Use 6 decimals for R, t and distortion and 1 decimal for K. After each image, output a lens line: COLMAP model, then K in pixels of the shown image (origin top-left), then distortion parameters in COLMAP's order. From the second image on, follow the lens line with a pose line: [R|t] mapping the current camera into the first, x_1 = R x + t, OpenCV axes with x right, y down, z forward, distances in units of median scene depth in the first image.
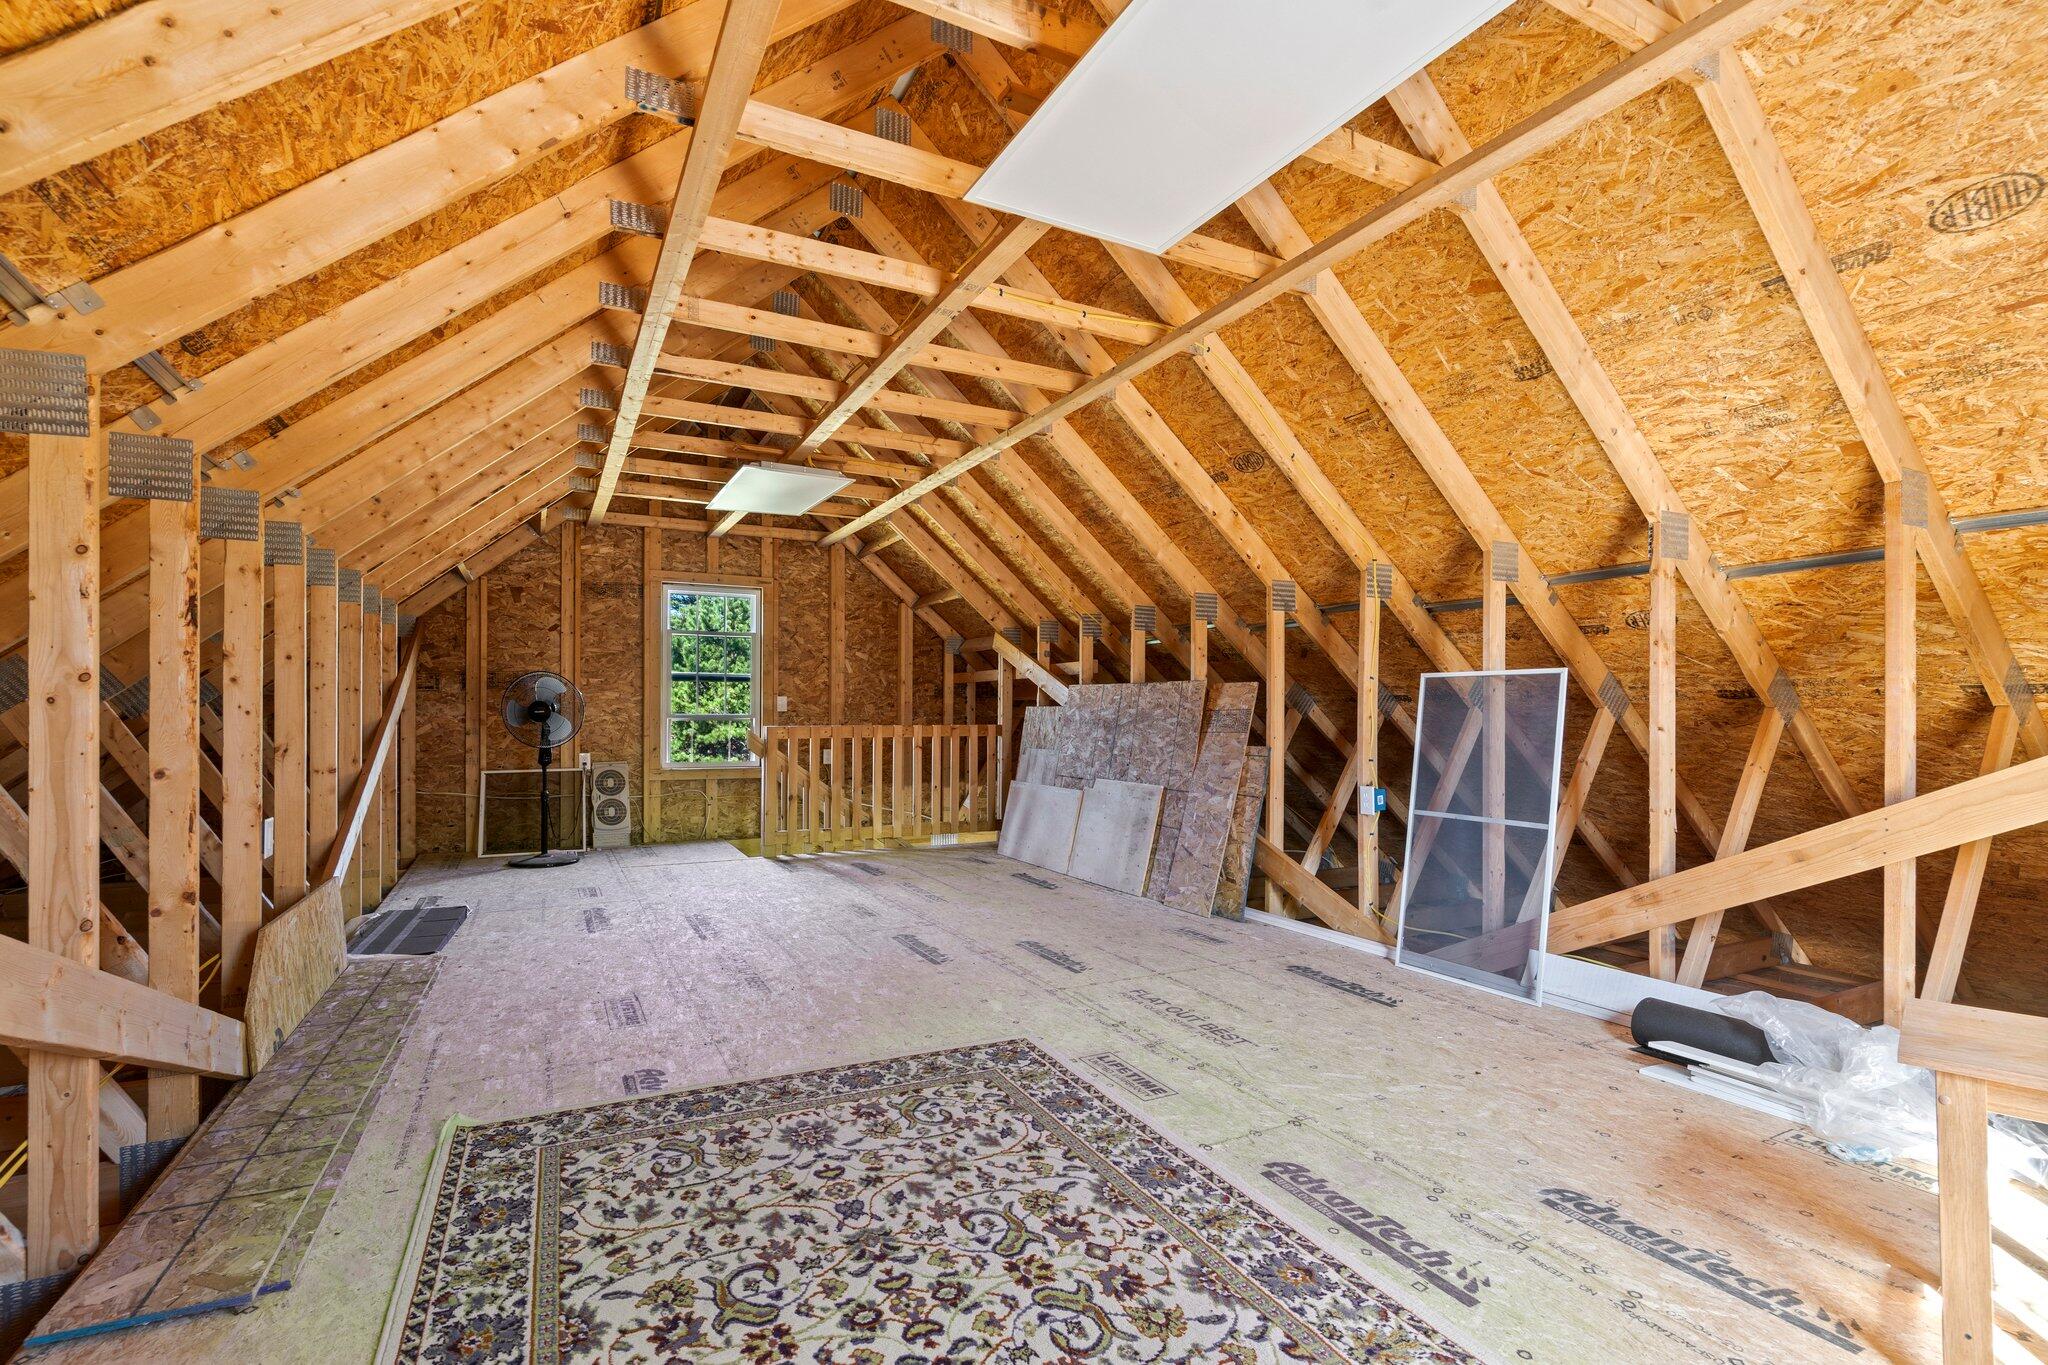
lens RADIAL K [[947.1, 0, 1029.2], [0, 947.1, 693.3], [0, 0, 1]] dist [-0.062102, 0.025634]
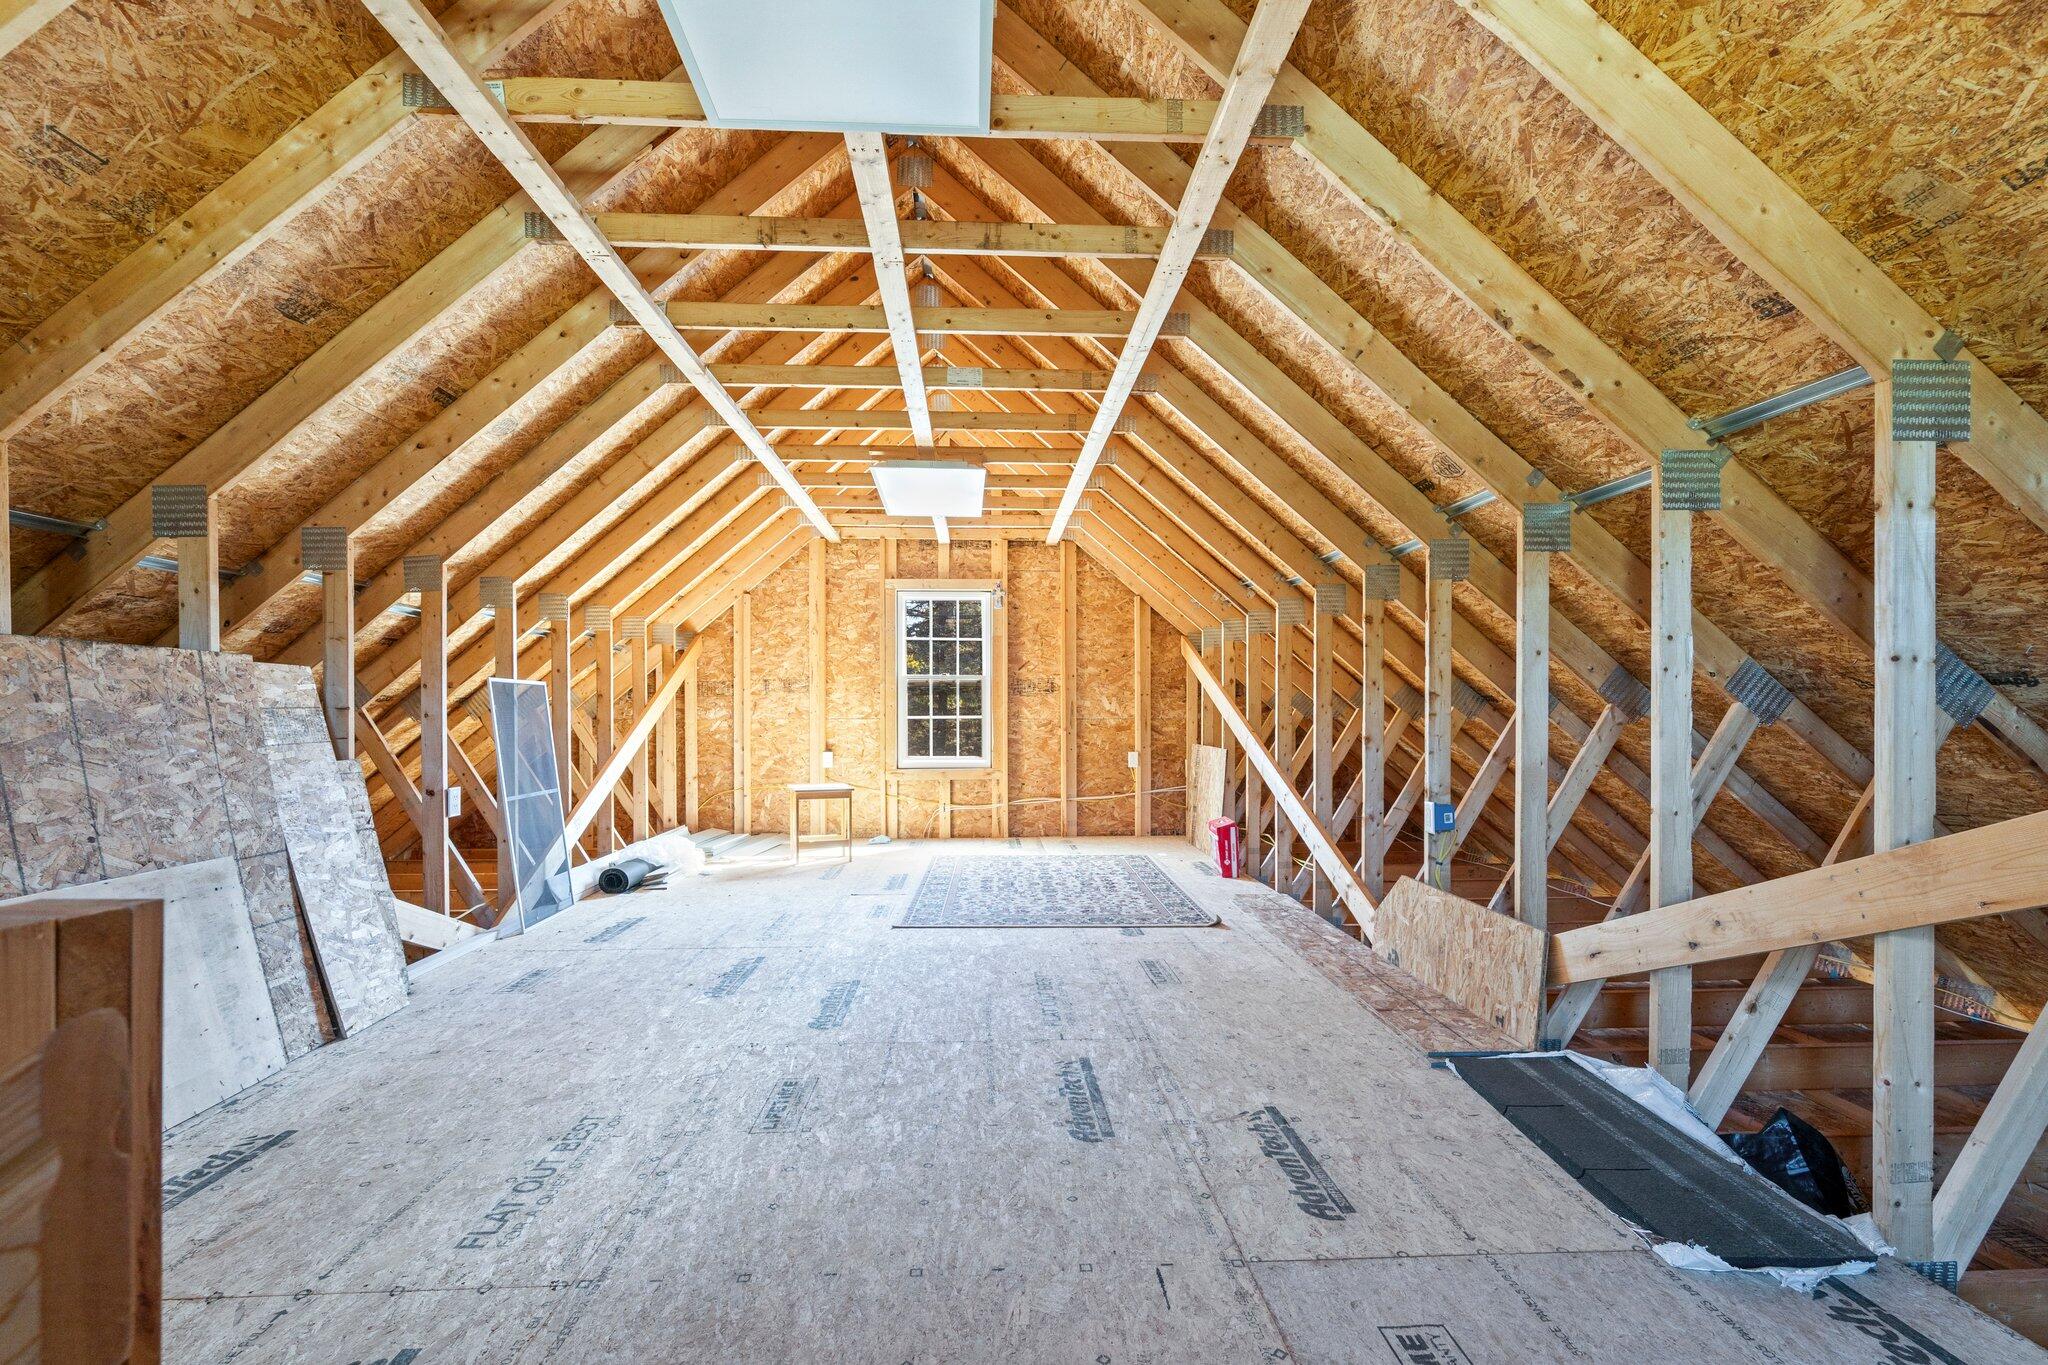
lens RADIAL K [[947.1, 0, 1029.2], [0, 947.1, 693.3], [0, 0, 1]] dist [-0.062102, 0.025634]
pose [[-0.908939, 0.002803, 0.416919, -0.688963], [-0.015146, 0.999095, -0.039738, 0.034978], [-0.416653, -0.042434, -0.908075, 1.907102]]
